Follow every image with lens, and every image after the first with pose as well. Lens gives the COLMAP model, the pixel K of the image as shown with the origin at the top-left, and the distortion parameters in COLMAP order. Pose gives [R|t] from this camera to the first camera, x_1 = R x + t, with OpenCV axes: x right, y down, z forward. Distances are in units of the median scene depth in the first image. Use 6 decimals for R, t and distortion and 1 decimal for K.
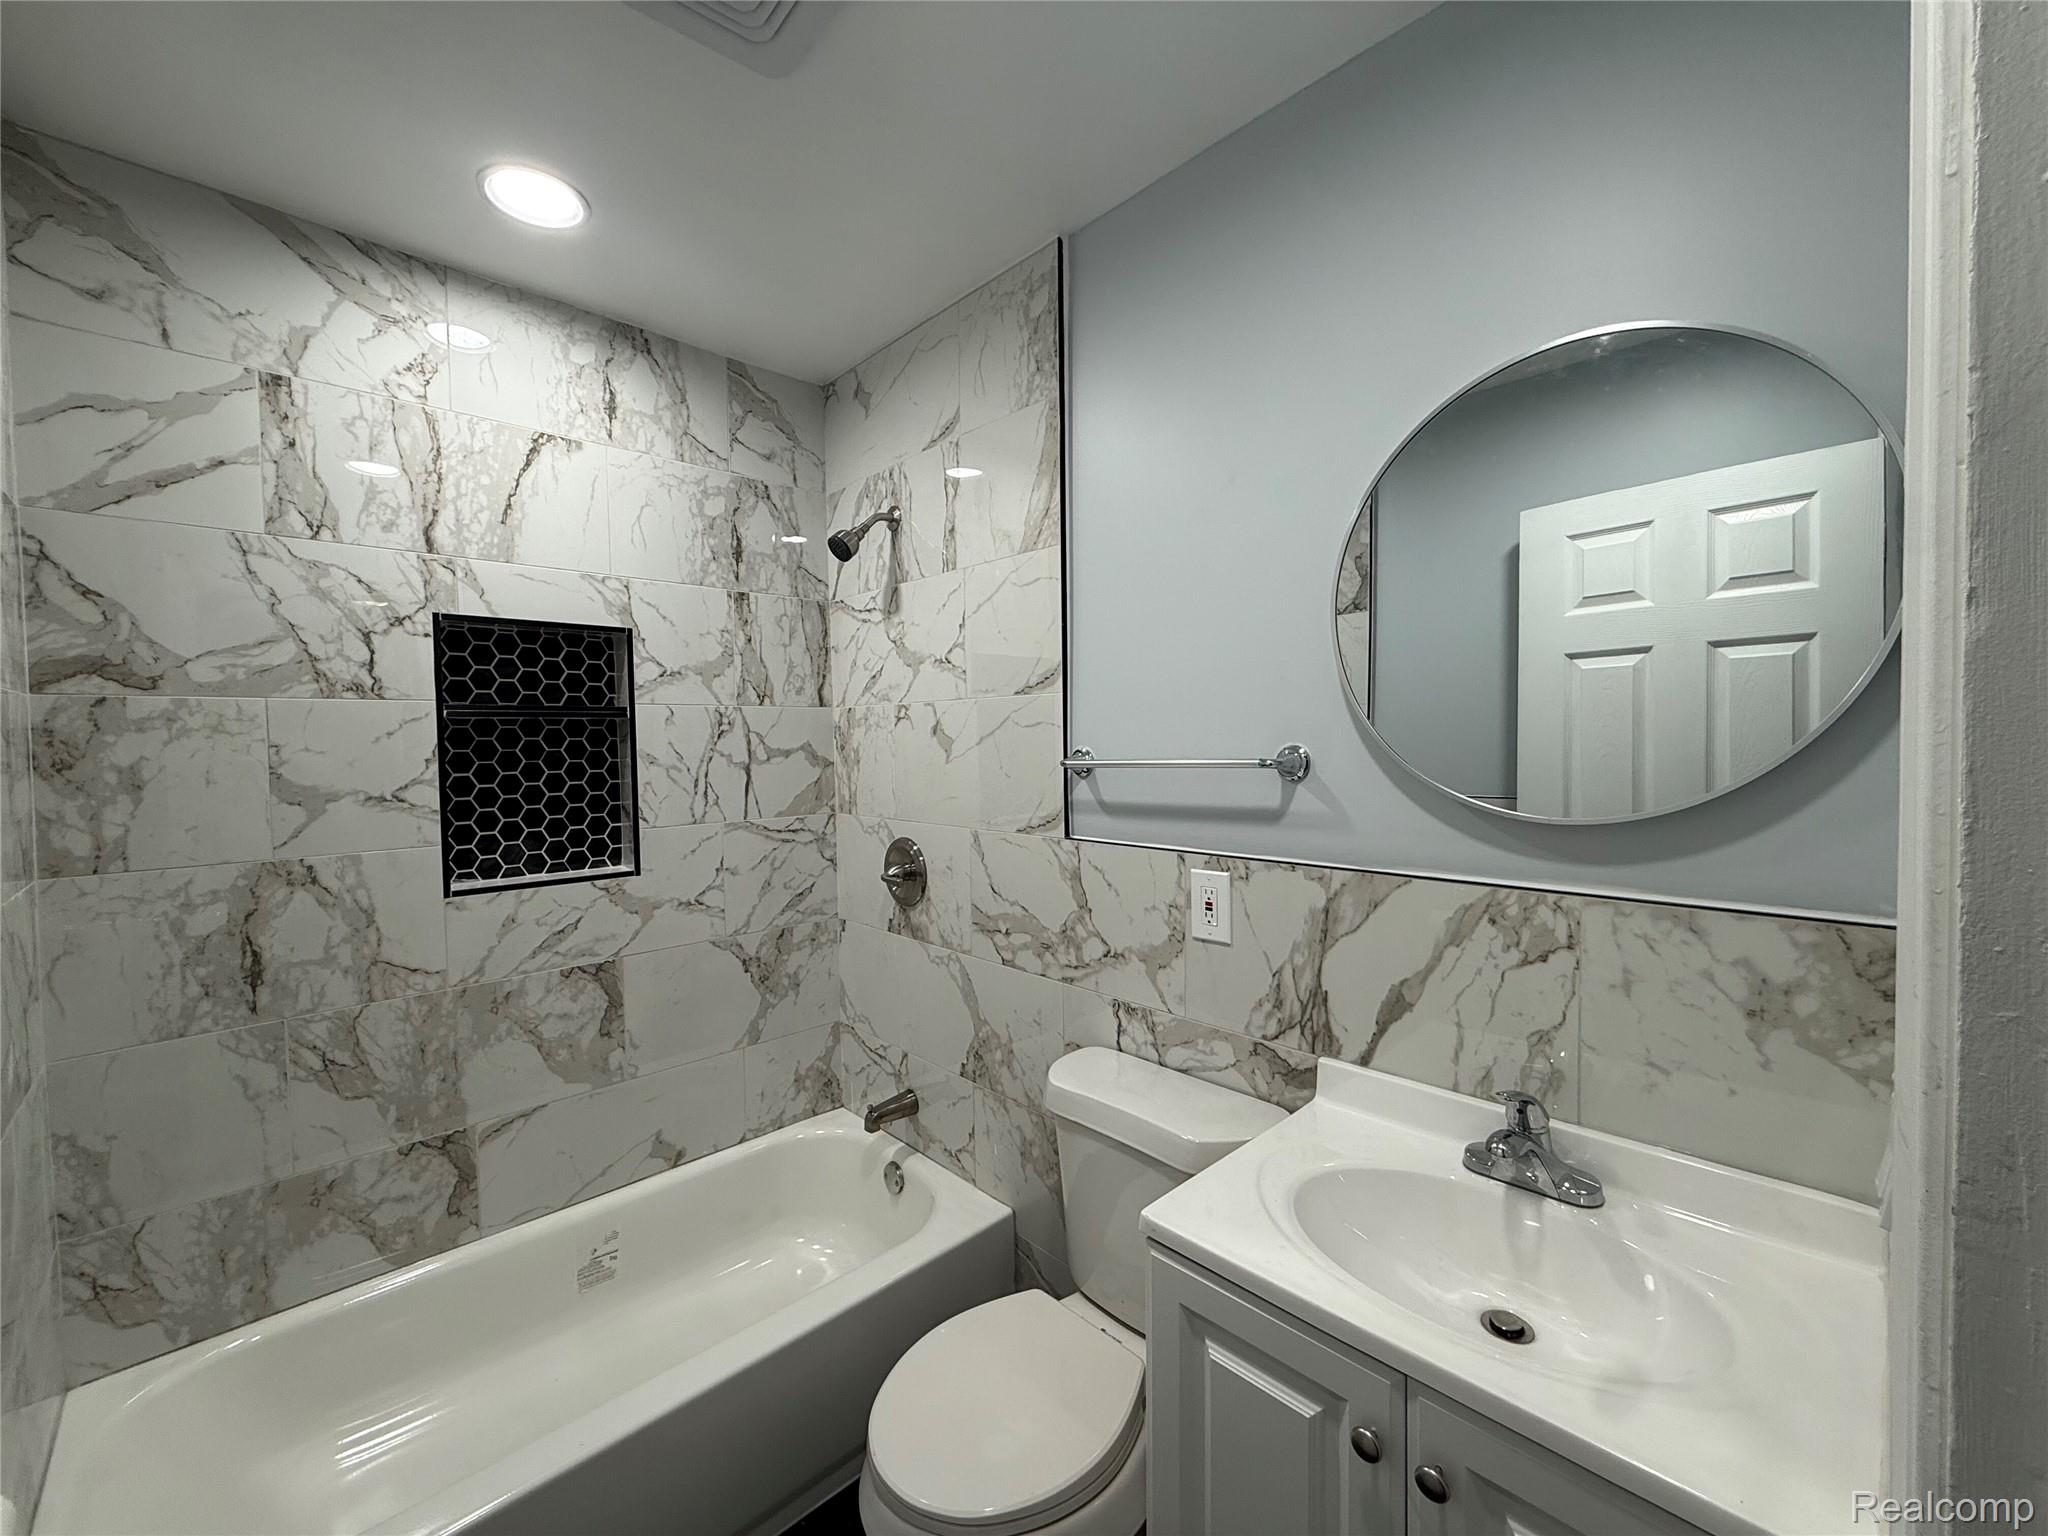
lens RADIAL K [[812.9, 0, 1021.0], [0, 812.9, 767.6], [0, 0, 1]] dist [0.000060, -0.000426]
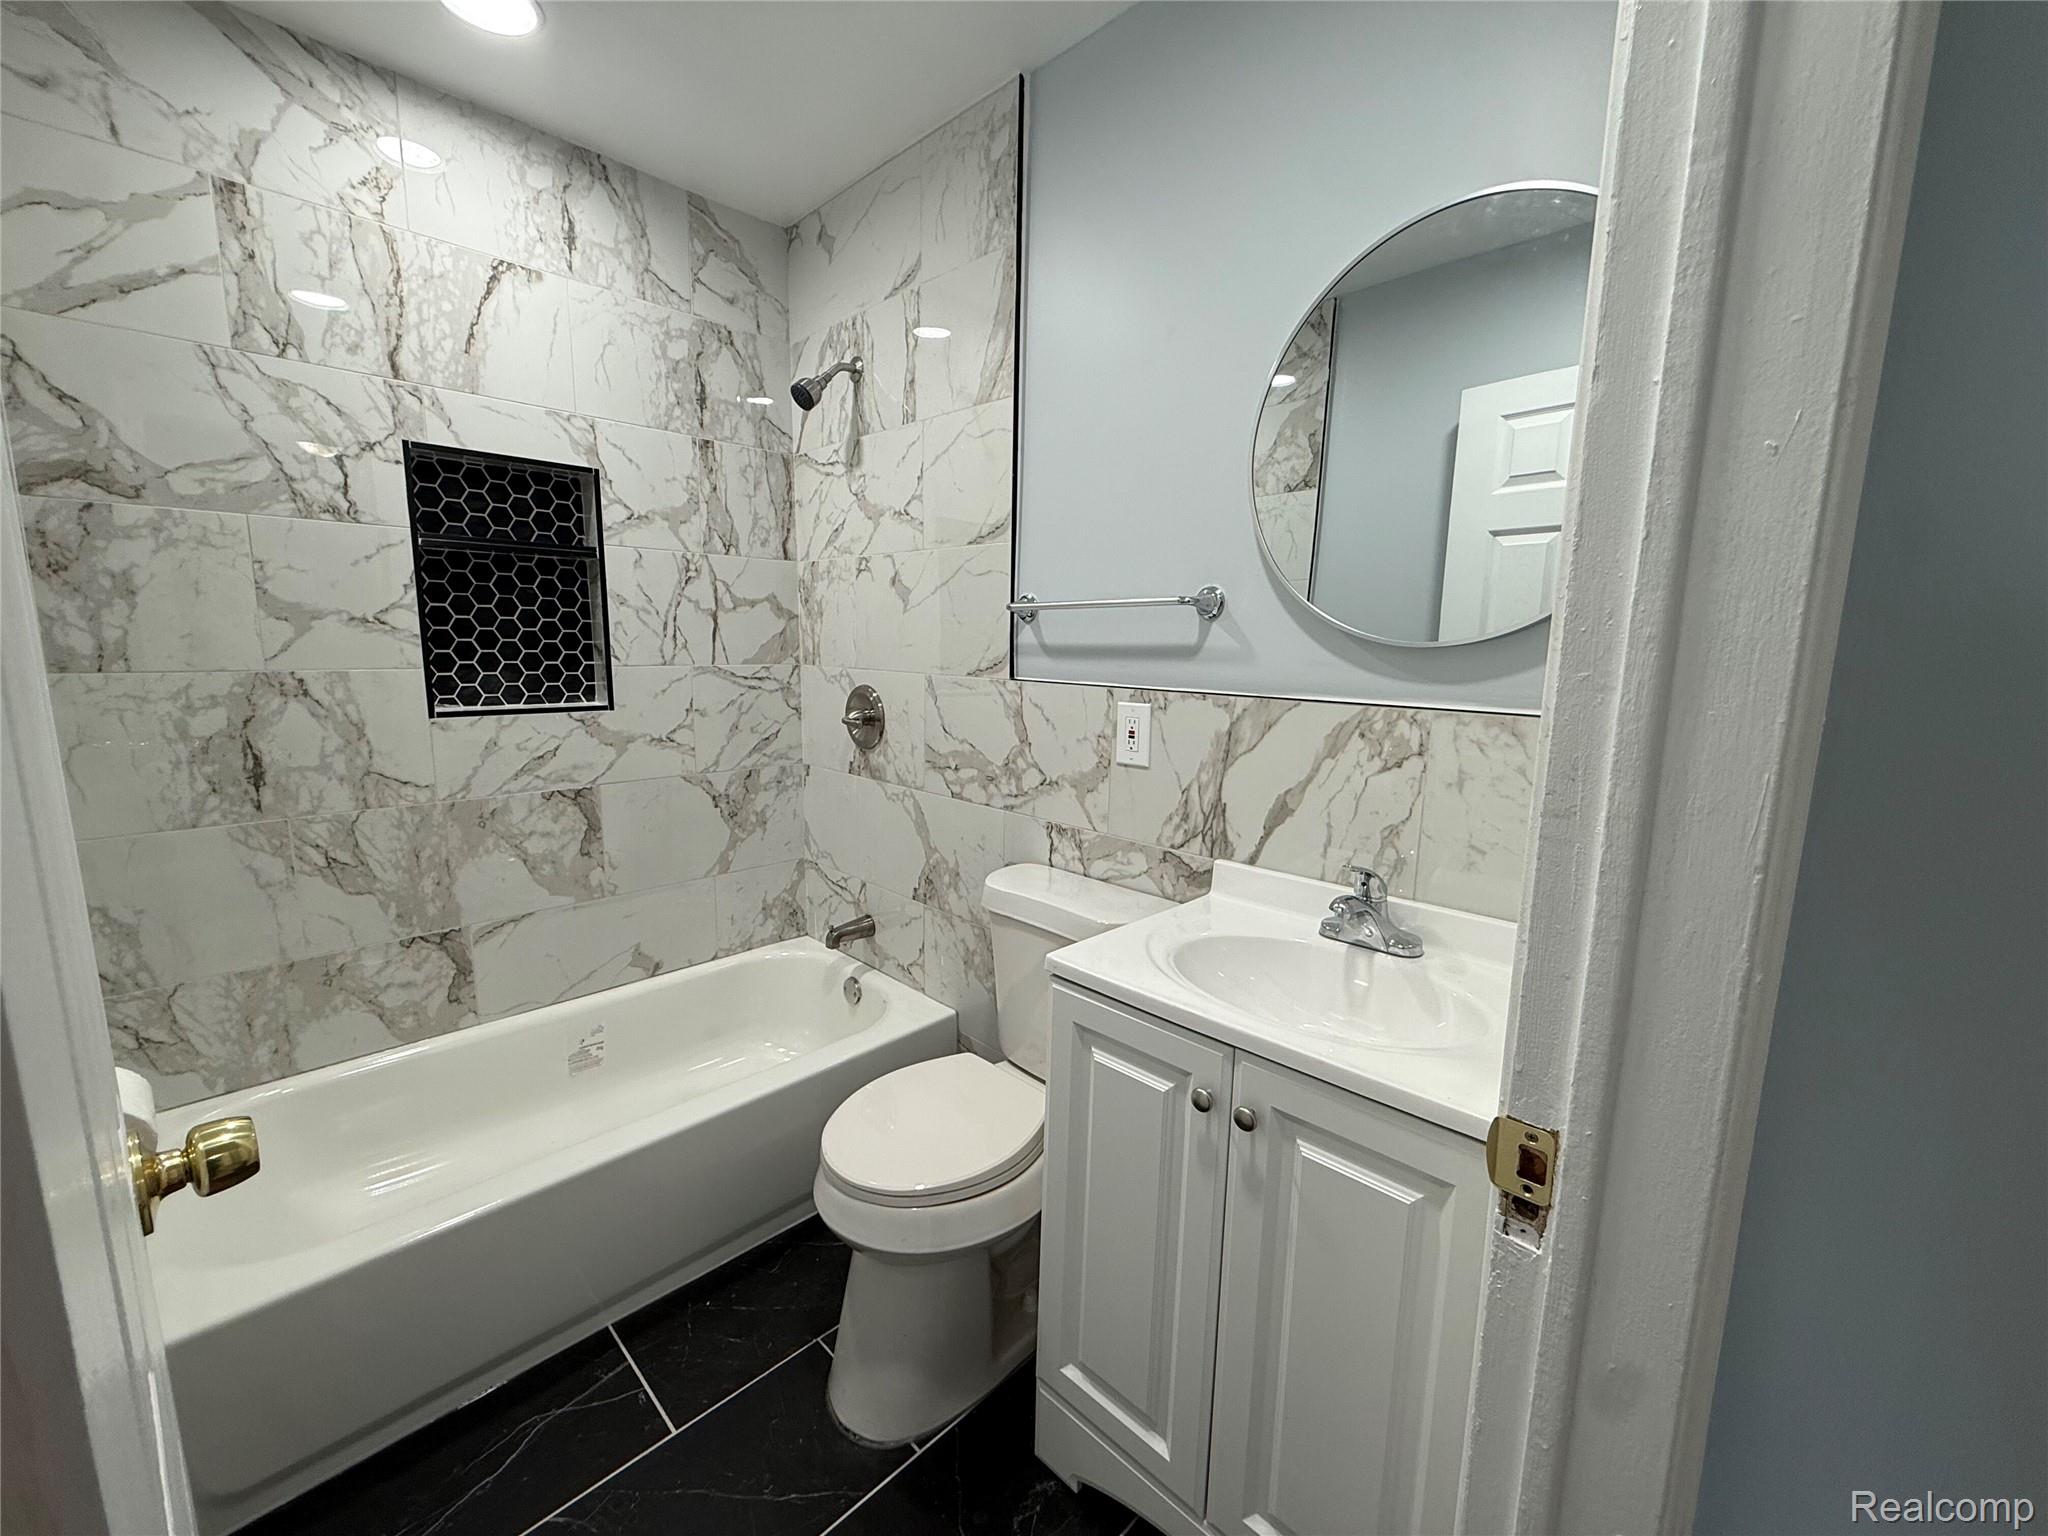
lens RADIAL K [[812.9, 0, 1020.9], [0, 812.9, 767.1], [0, 0, 1]] dist [0.000060, -0.000426]
pose [[0.999032, 0.027276, 0.034503, 0.036776], [-0.031281, 0.992108, 0.121422, 0.074954], [-0.030919, -0.122384, 0.992001, -0.101371]]
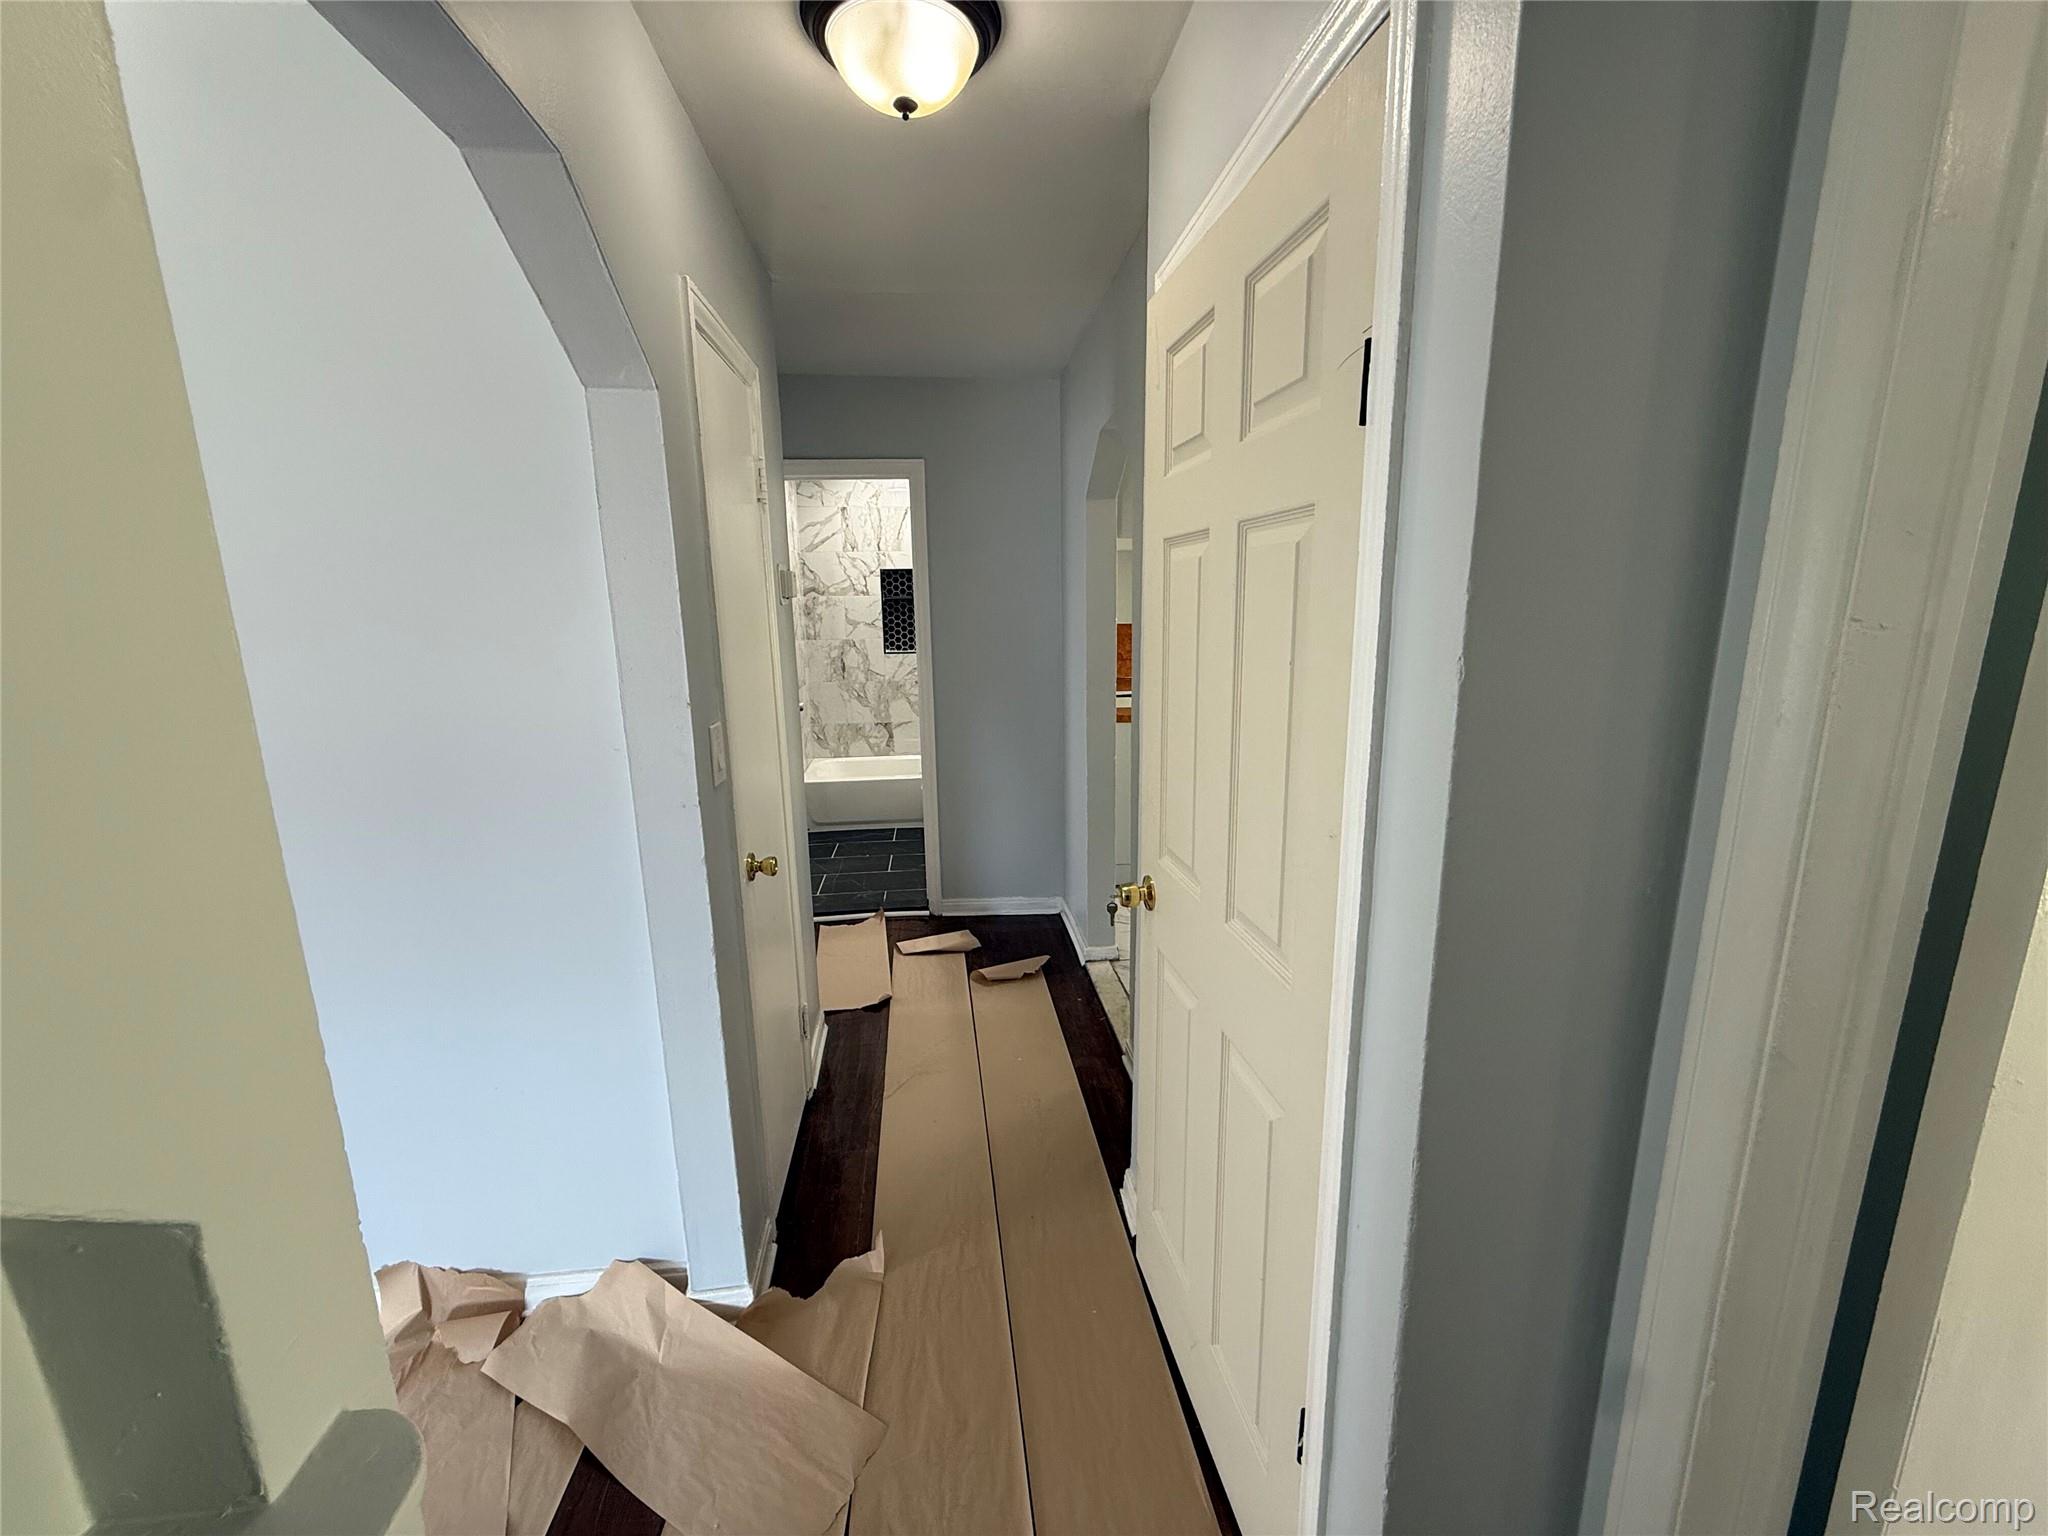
lens RADIAL K [[812.9, 0, 1029.1], [0, 812.9, 765.2], [0, 0, 1]] dist [0.000060, -0.000426]
pose [[0.805418, 0.127155, -0.578908, 1.961825], [-0.019927, 0.981974, 0.187963, -0.038652], [0.592372, -0.139853, 0.793433, -1.531406]]
